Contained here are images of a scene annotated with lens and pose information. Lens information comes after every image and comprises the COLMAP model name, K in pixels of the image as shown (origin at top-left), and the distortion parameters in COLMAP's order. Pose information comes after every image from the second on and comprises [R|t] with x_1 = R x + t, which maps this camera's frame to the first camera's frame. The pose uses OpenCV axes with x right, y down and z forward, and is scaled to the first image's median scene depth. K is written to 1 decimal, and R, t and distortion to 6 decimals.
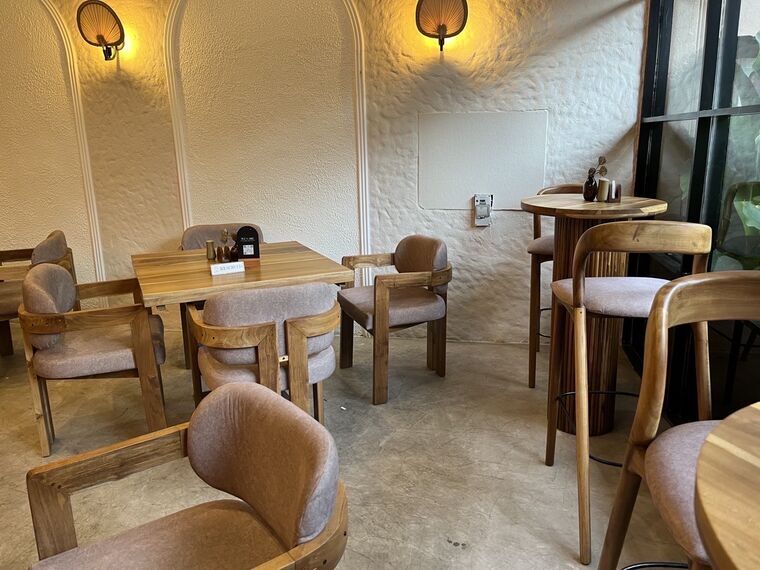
lens RADIAL K [[570.4, 0, 376.4], [0, 570.4, 281.4], [0, 0, 1]] dist [0.075470, -0.110489]
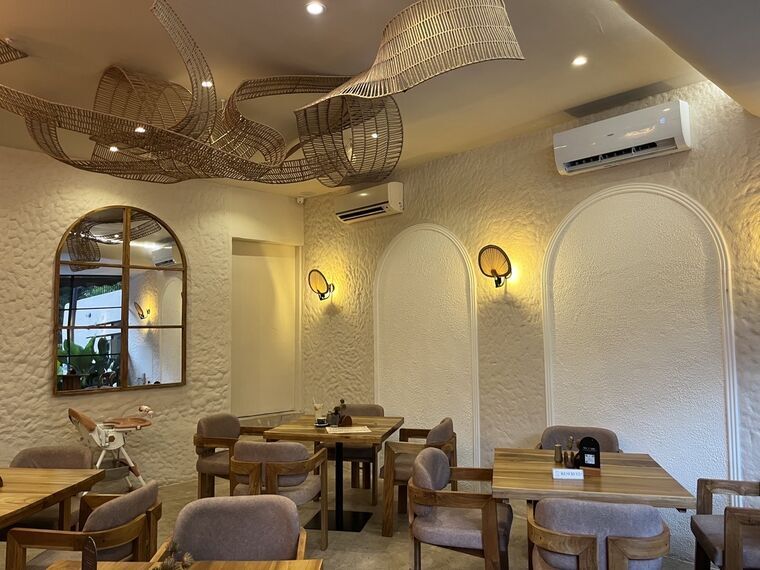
lens RADIAL K [[570.4, 0, 376.4], [0, 570.4, 281.4], [0, 0, 1]] dist [0.075470, -0.110489]
pose [[0.787878, -0.038986, -0.614596, 0.139833], [-0.149558, 0.956003, -0.252369, -0.038865], [0.597394, 0.290754, 0.747383, -0.160283]]
